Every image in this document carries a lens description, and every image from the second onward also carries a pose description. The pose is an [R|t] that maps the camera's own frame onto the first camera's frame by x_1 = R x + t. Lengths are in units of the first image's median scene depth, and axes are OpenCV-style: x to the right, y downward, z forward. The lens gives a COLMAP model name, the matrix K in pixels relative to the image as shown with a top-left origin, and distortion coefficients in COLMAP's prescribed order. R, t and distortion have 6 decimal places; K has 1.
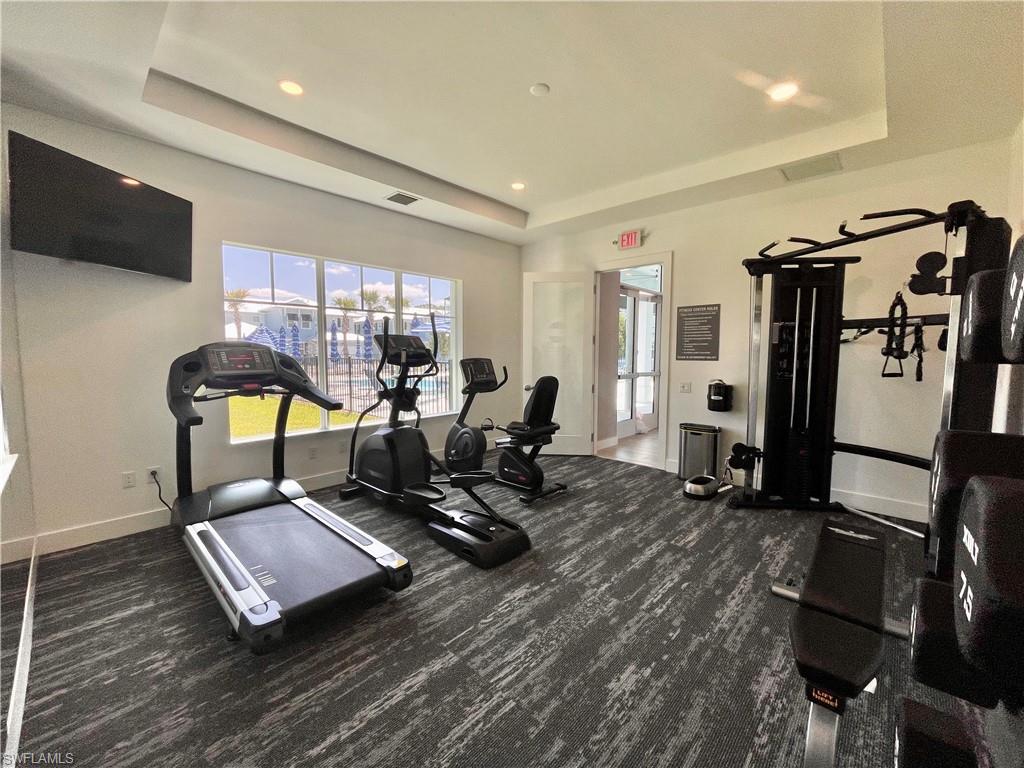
lens RADIAL K [[414.1, 0, 512.6], [0, 414.1, 381.5], [0, 0, 1]] dist [-0.001081, -0.000571]
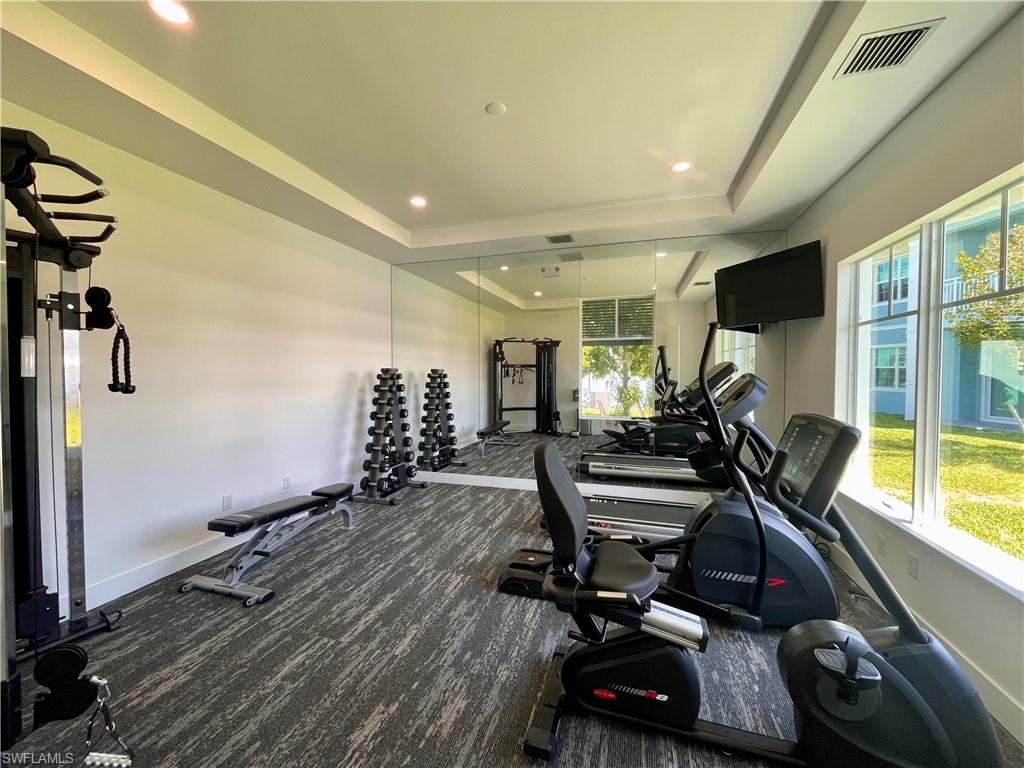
lens RADIAL K [[414.1, 0, 509.9], [0, 414.1, 382.2], [0, 0, 1]] dist [-0.001081, -0.000571]
pose [[-0.901292, 0.008209, -0.433134, 0.508571], [-0.034695, 0.995241, 0.091060, -0.193939], [0.431820, 0.097099, -0.896718, 2.160044]]
